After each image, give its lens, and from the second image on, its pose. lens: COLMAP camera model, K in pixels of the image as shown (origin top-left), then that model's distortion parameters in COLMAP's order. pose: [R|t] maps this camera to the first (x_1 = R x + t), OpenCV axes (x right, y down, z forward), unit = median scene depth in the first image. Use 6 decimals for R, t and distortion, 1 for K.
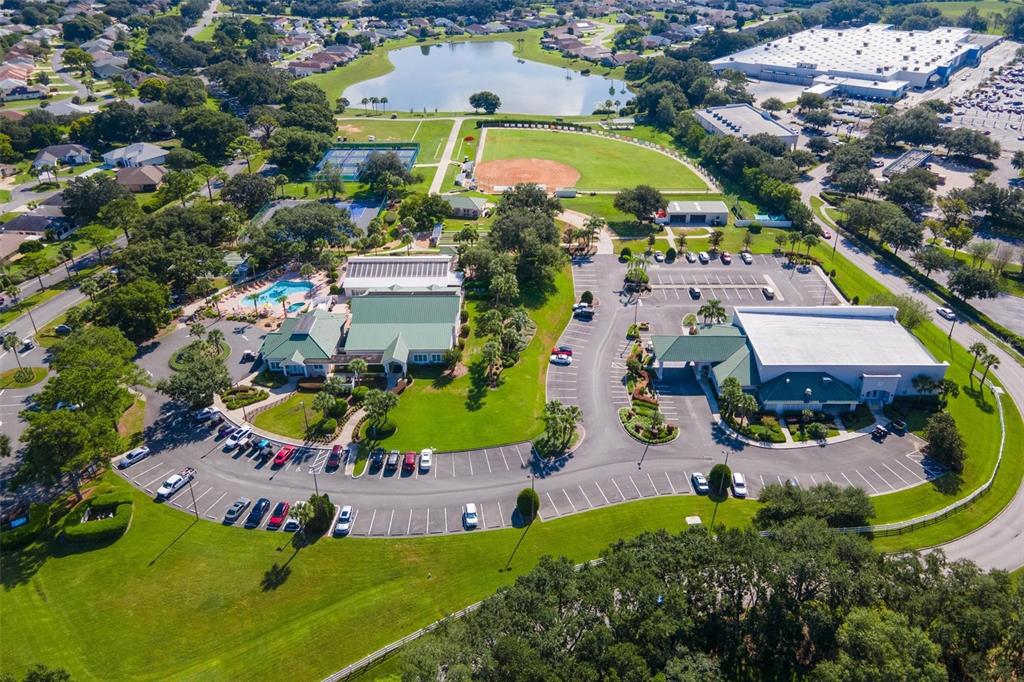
lens RADIAL K [[726.5, 0, 516.5], [0, 726.5, 334.1], [0, 0, 1]] dist [0.041920, 0.008247]
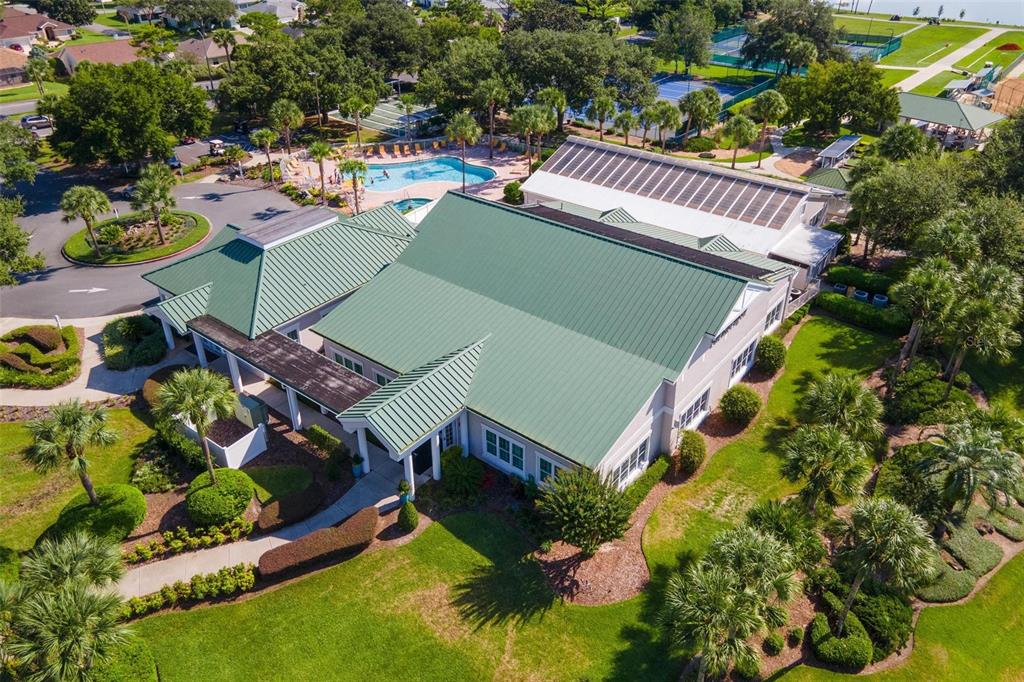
lens RADIAL K [[726.5, 0, 514.7], [0, 726.5, 334.4], [0, 0, 1]] dist [0.041920, 0.008247]
pose [[0.794311, 0.332637, -0.508353, -0.006580], [-0.318161, 0.940620, 0.118356, -0.040500], [0.517537, 0.067726, 0.852976, 0.766588]]
